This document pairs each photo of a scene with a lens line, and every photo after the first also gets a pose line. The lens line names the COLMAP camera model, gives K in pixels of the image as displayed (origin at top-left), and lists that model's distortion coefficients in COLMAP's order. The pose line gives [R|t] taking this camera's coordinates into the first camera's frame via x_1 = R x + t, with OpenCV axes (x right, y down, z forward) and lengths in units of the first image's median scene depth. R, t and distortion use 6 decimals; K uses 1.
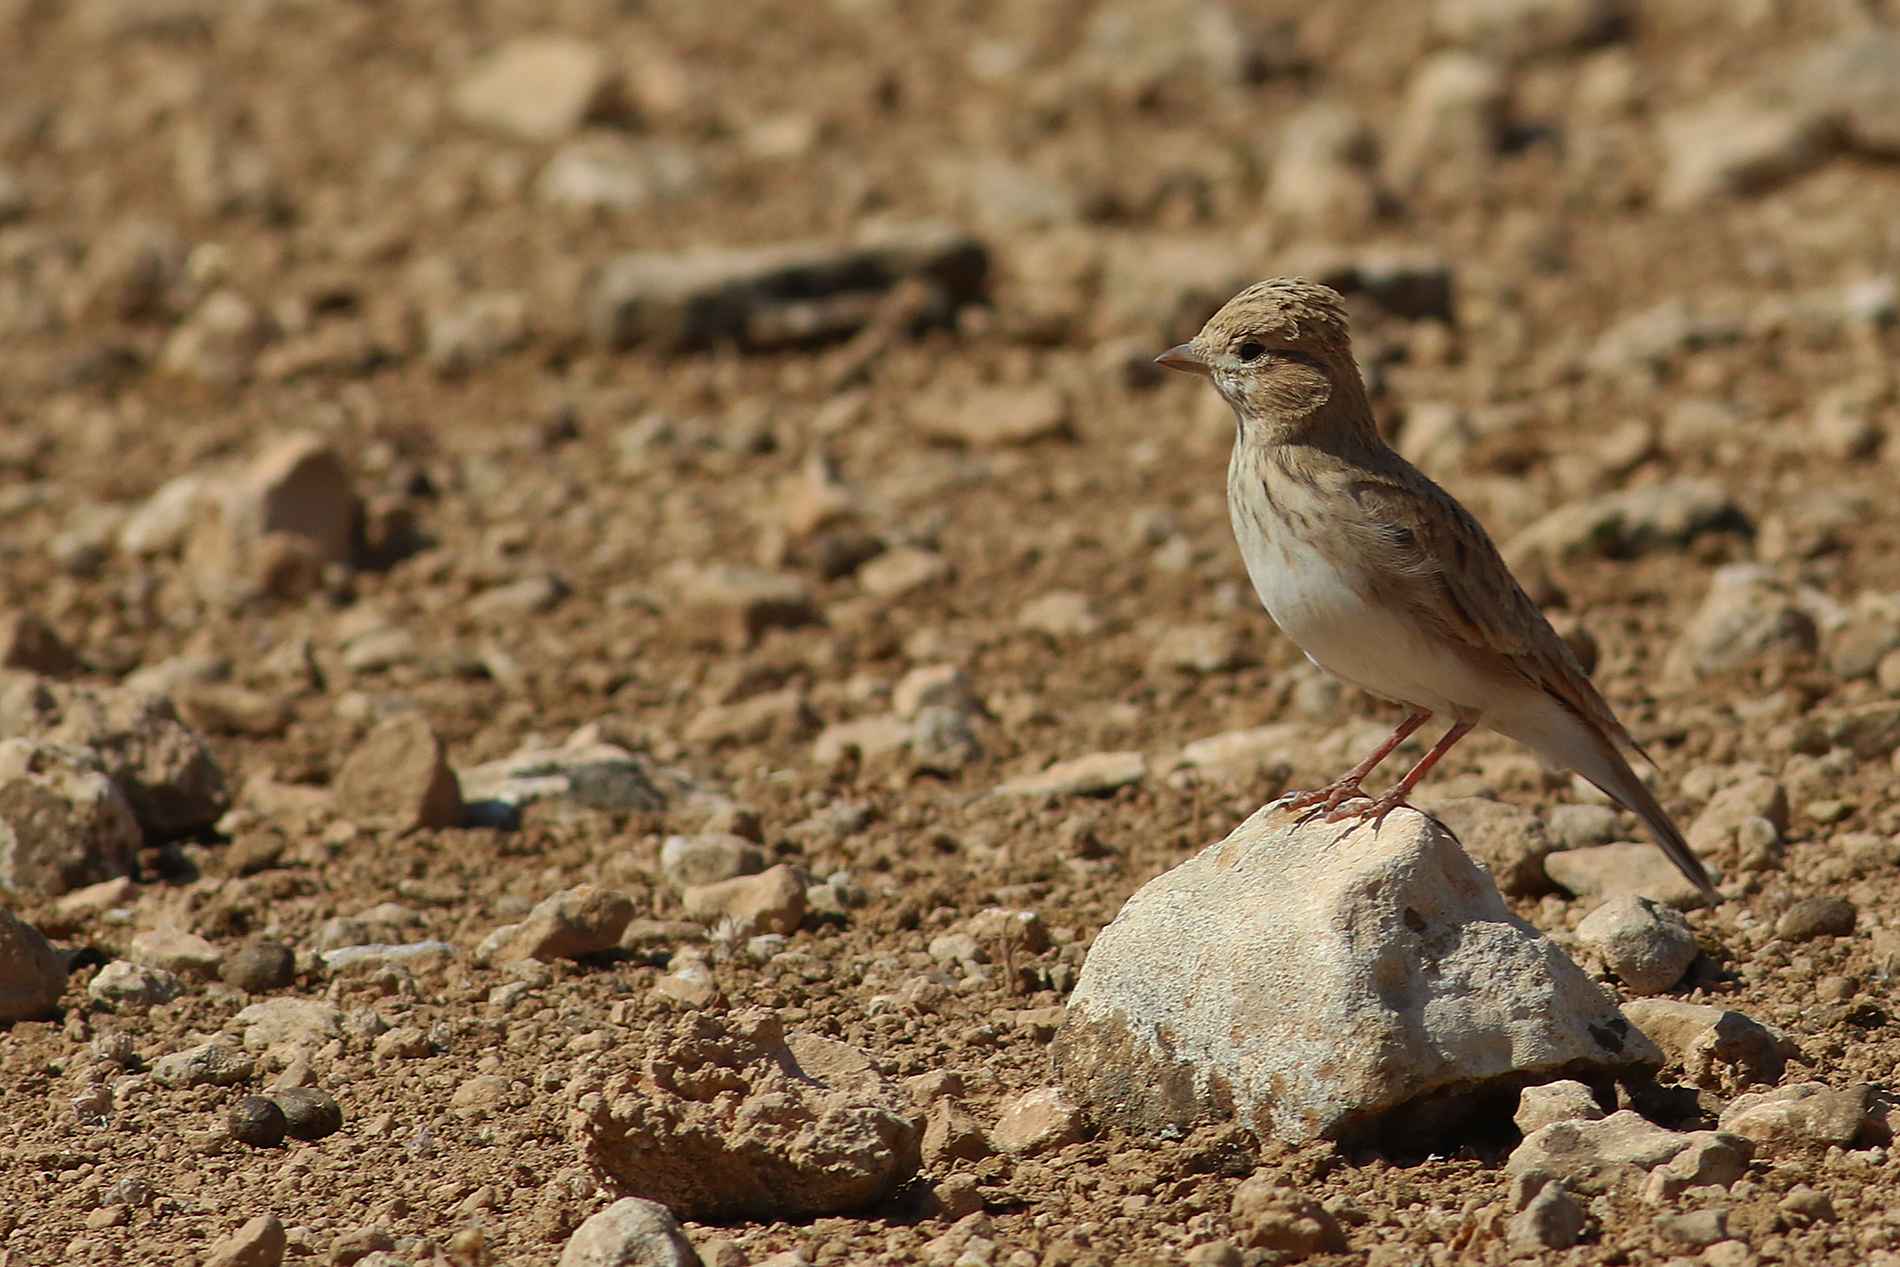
lens RADIAL K [[1273.0, 0, 950.0], [0, 1273.0, 633.5], [0, 0, 1]] dist [0.004517, 0.004866]
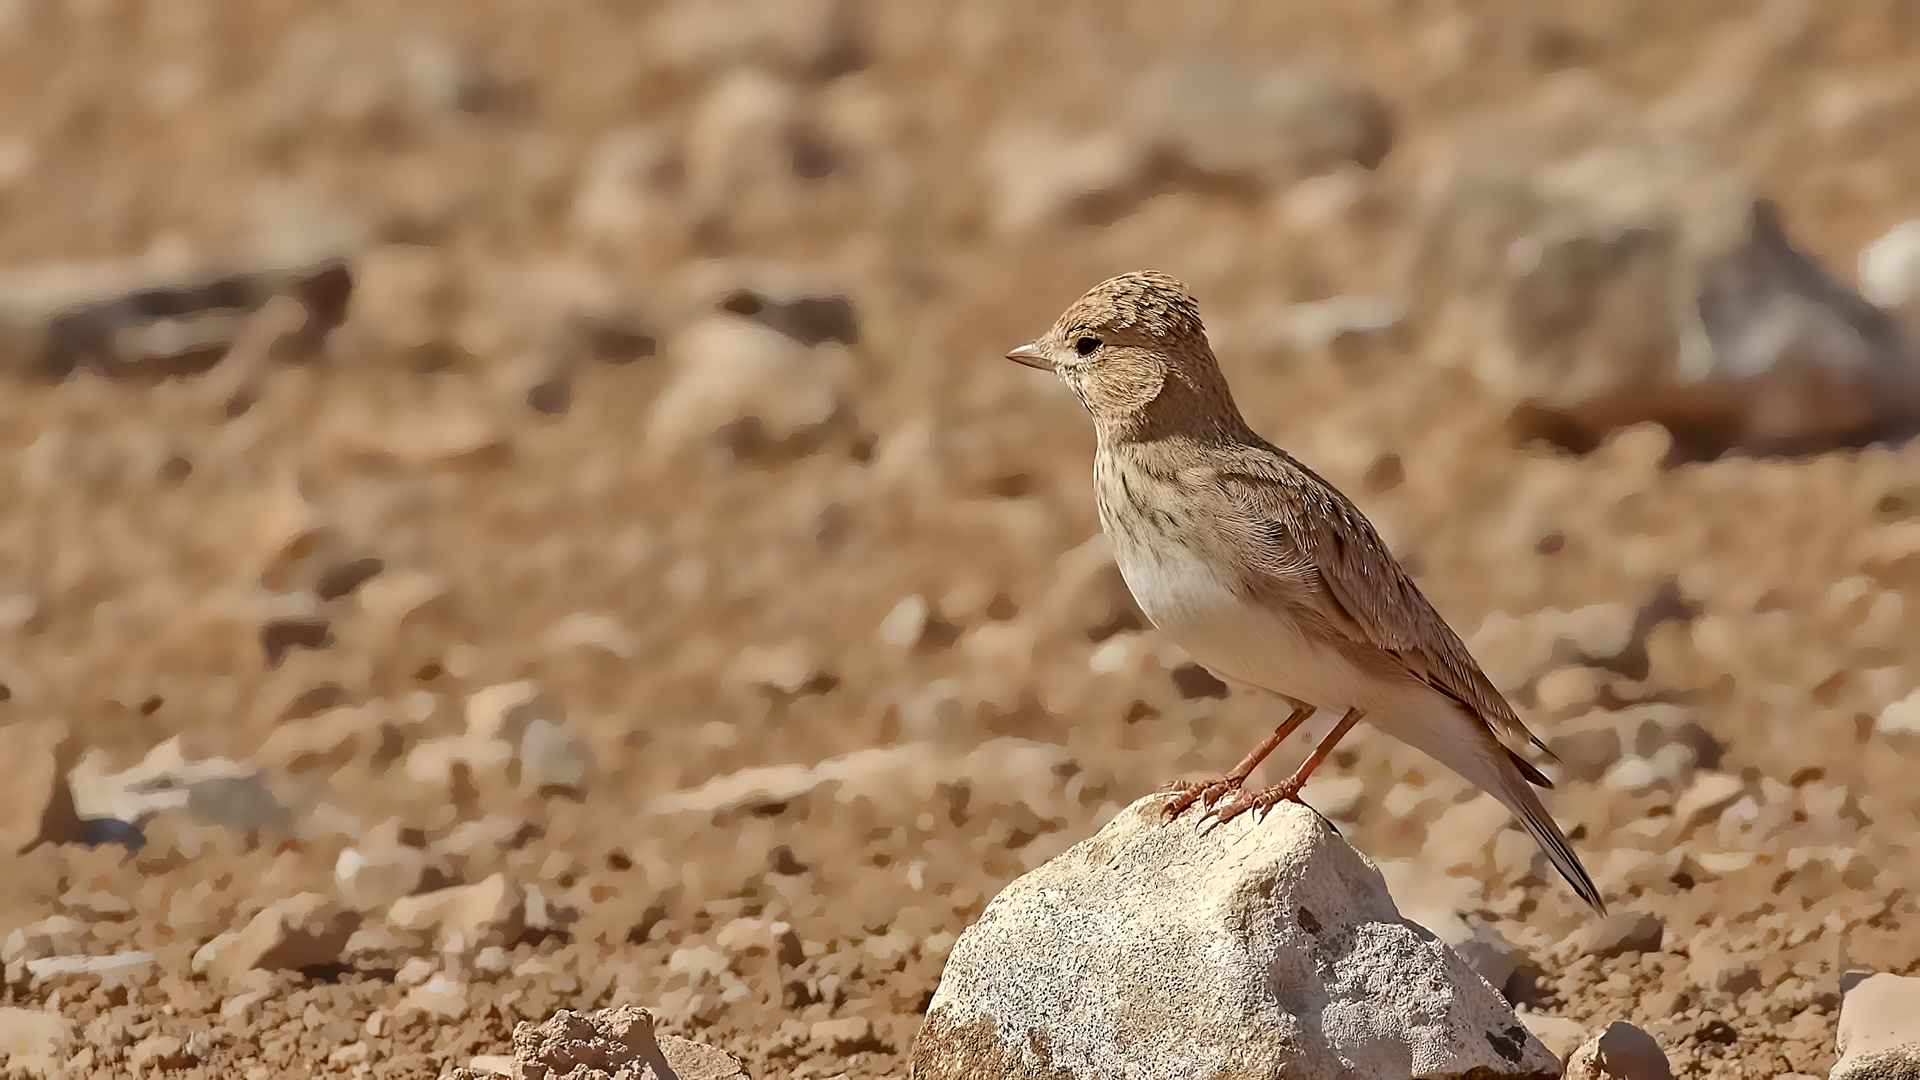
lens RADIAL K [[1266.3, 0, 960.0], [0, 1266.3, 540.0], [0, 0, 1]] dist [0.025134, -0.028161]
pose [[0.999964, 0.006125, -0.005901, 0.174759], [-0.006448, 0.998385, -0.056450, -0.016135], [0.005546, 0.056486, 0.998388, 0.018523]]
